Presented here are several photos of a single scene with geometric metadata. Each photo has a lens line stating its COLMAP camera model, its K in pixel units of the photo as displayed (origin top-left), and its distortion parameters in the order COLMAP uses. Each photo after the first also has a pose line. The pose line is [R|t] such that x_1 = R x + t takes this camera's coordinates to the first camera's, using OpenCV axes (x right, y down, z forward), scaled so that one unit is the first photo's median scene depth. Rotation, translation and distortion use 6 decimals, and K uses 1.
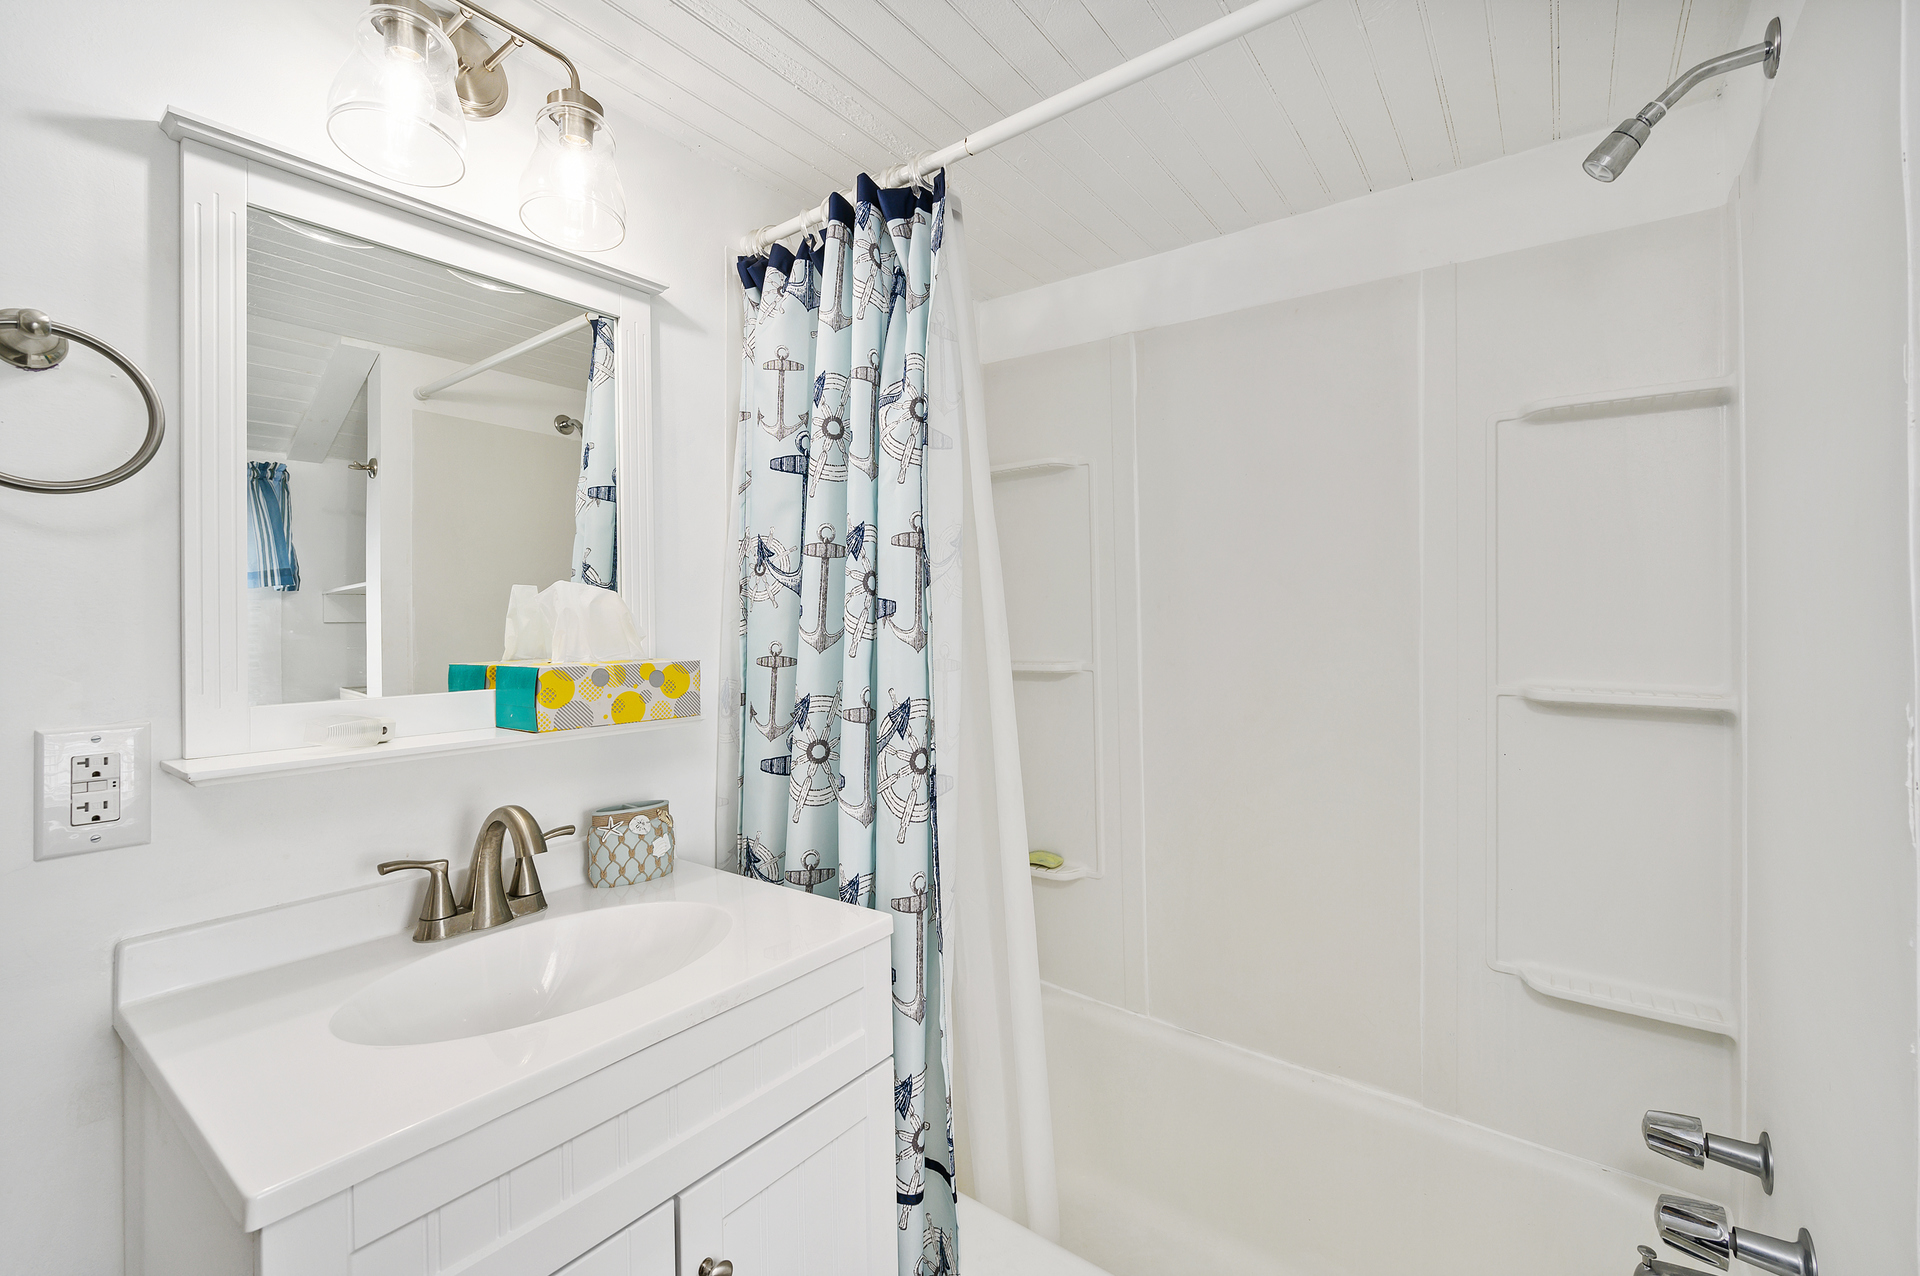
lens RADIAL K [[841.4, 0, 960.4], [0, 841.4, 612.5], [0, 0, 1]] dist [0.002873, 0.000489]
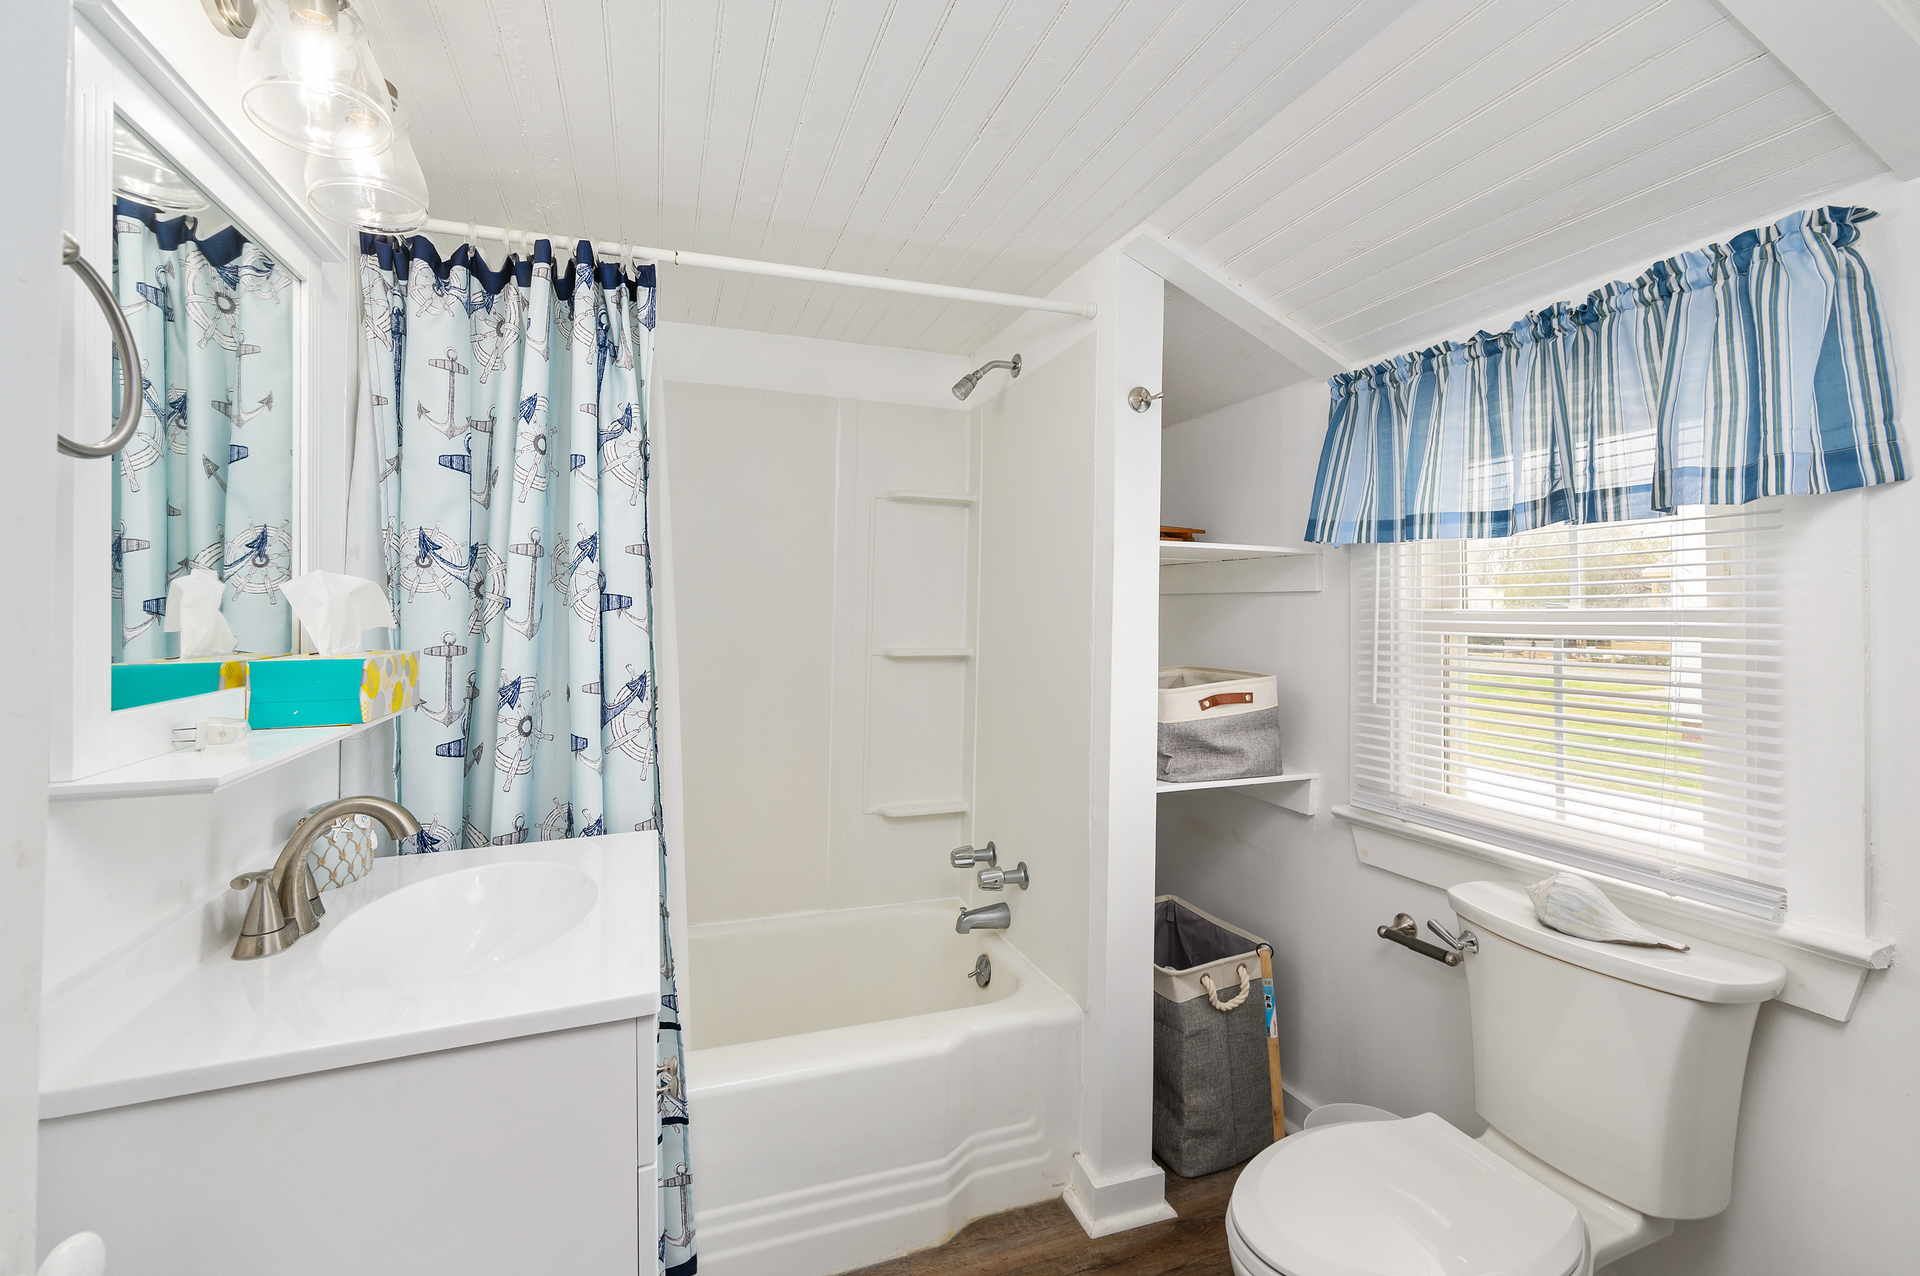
lens RADIAL K [[823.7, 0, 960.0], [0, 823.7, 638.0], [0, 0, 1]] dist [0.038448, 0.000127]
pose [[0.555900, -0.024956, 0.830875, -0.806318], [-0.004898, 0.999434, 0.033295, 0.005118], [-0.831235, -0.022578, 0.555463, -0.118643]]
